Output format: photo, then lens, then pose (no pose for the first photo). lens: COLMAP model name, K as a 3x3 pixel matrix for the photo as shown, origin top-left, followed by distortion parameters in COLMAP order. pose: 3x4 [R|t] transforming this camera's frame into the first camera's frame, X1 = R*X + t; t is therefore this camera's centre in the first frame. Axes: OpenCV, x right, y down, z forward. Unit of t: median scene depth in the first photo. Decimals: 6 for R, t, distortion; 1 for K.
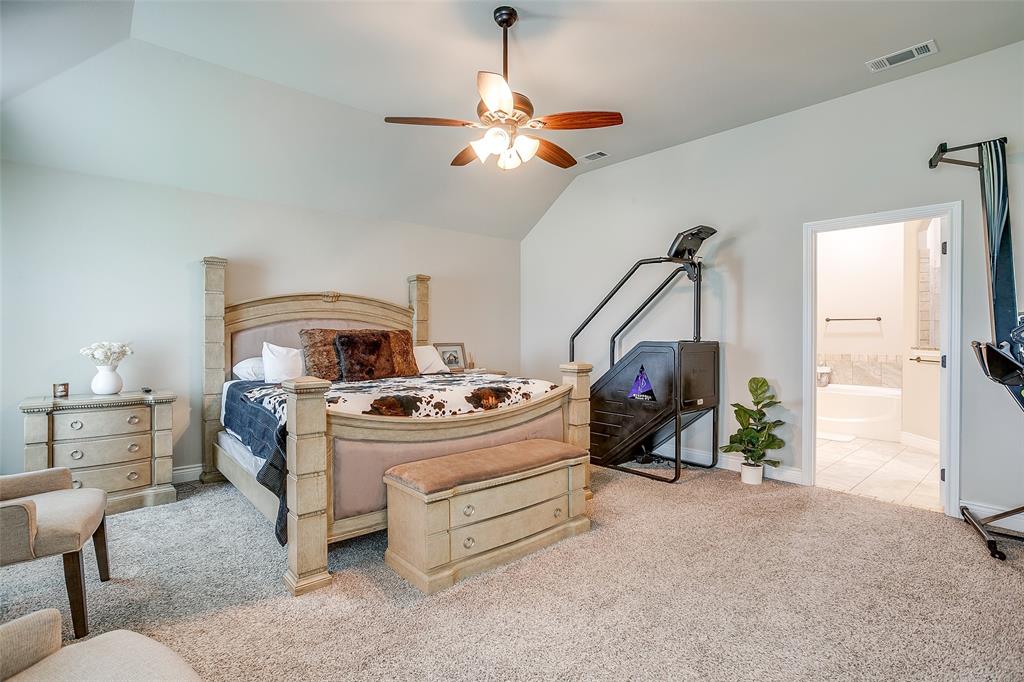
lens RADIAL K [[497.5, 0, 508.8], [0, 497.5, 338.3], [0, 0, 1]] dist [-0.001993, 0.000292]
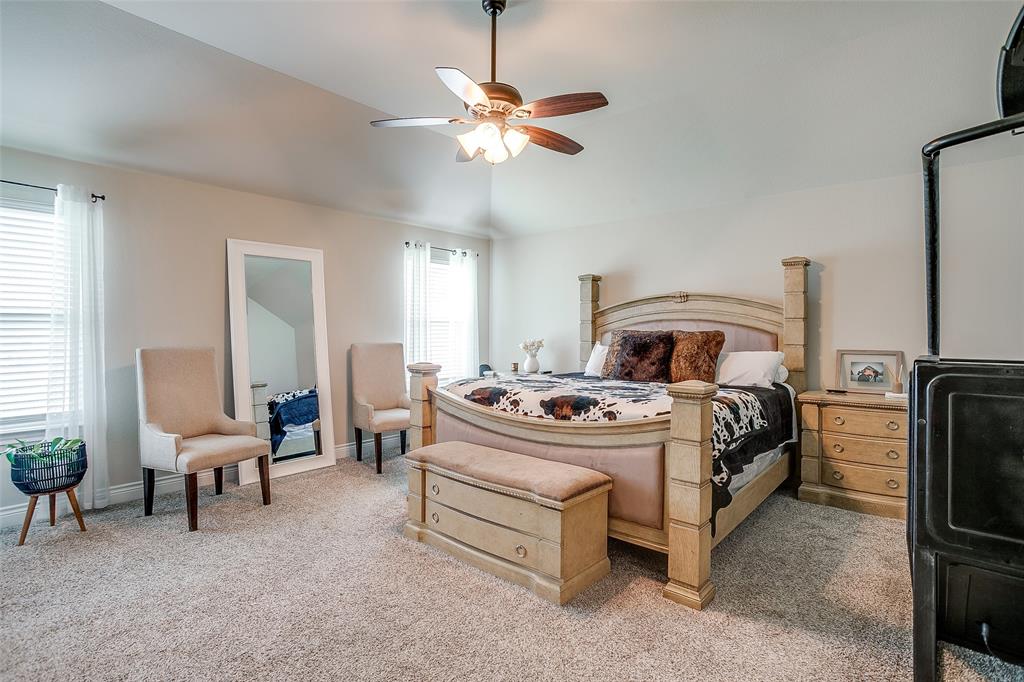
lens RADIAL K [[497.5, 0, 513.8], [0, 497.5, 339.6], [0, 0, 1]] dist [-0.001993, 0.000292]
pose [[0.139682, 0.013407, -0.990106, 0.838756], [-0.013911, 0.999836, 0.011577, -0.009854], [0.990099, 0.012157, 0.139845, 0.796341]]
